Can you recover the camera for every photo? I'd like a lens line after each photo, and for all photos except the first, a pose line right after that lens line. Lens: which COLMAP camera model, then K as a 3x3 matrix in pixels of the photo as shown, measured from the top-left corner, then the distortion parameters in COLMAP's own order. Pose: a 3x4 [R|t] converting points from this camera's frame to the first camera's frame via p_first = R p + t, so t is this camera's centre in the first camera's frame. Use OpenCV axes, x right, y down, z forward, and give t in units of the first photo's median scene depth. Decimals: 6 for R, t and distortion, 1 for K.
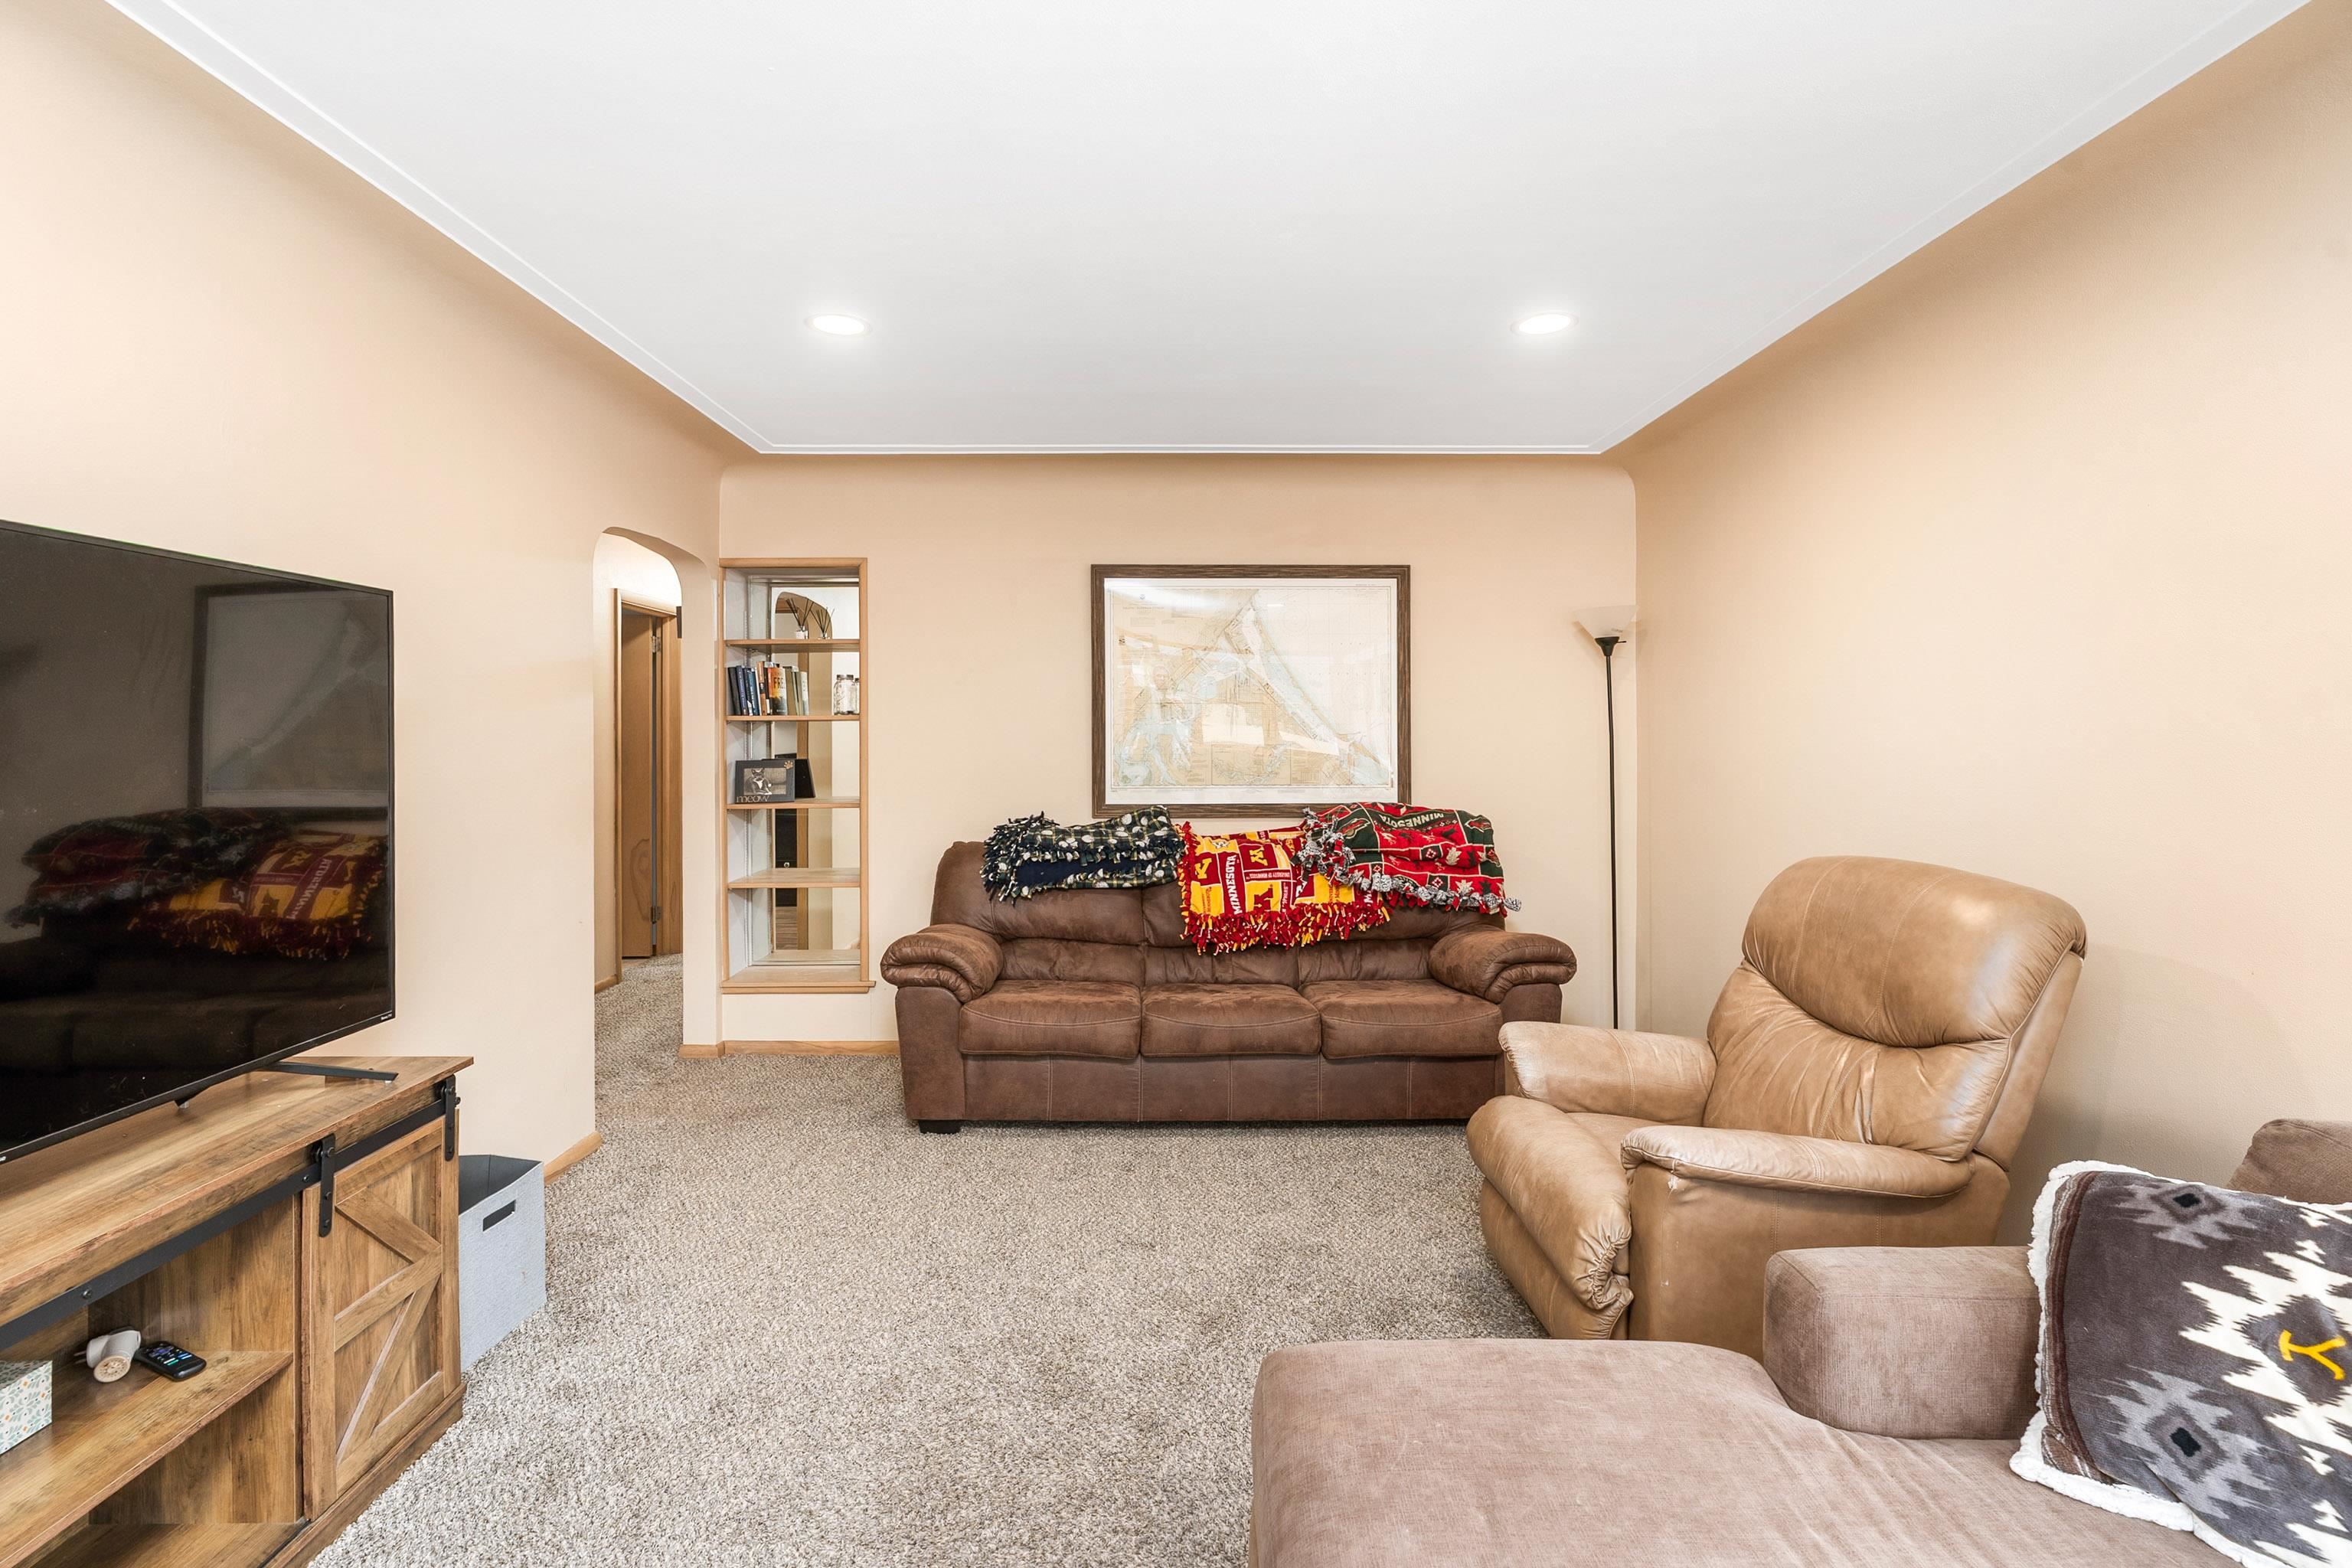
lens RADIAL K [[1077.7, 0, 1174.1], [0, 1077.7, 738.5], [0, 0, 1]] dist [-0.001220, 0.000303]
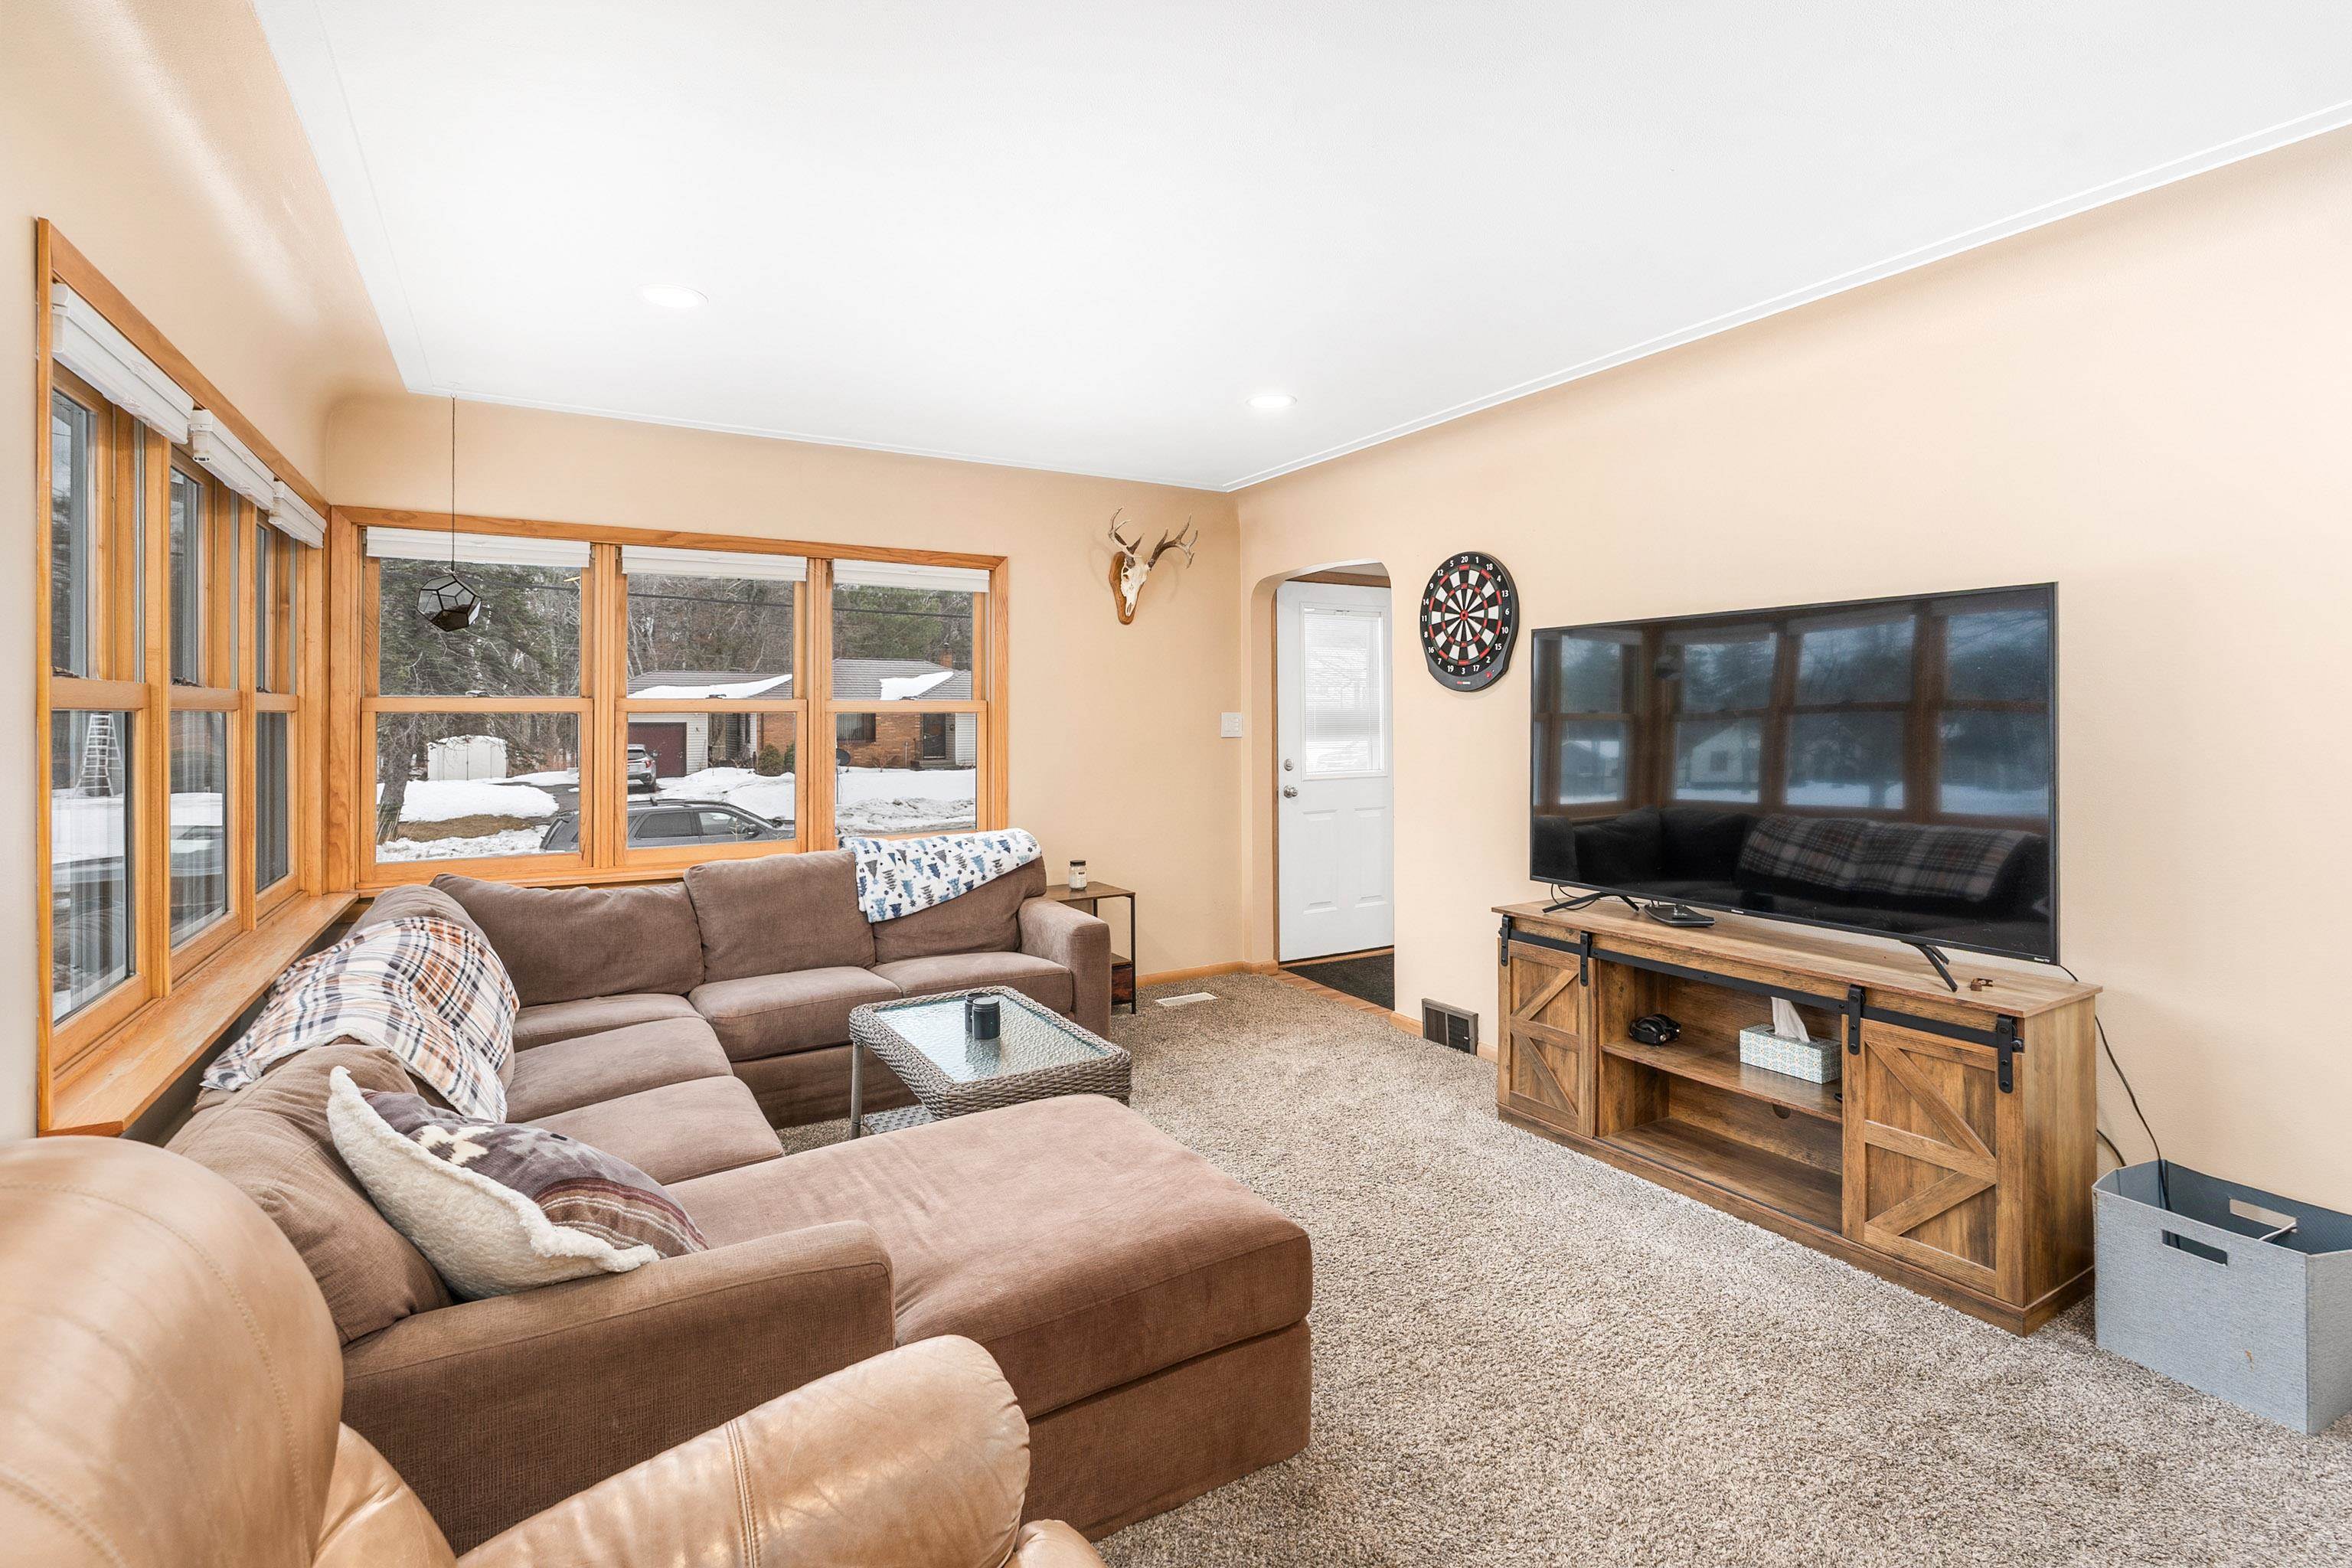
lens RADIAL K [[1077.7, 0, 1174.1], [0, 1077.7, 738.5], [0, 0, 1]] dist [-0.001220, 0.000303]
pose [[-0.866571, 0.011369, -0.498924, 0.641063], [0.000177, 0.999747, 0.022473, -0.000703], [0.499053, 0.019386, -0.866355, 1.564927]]
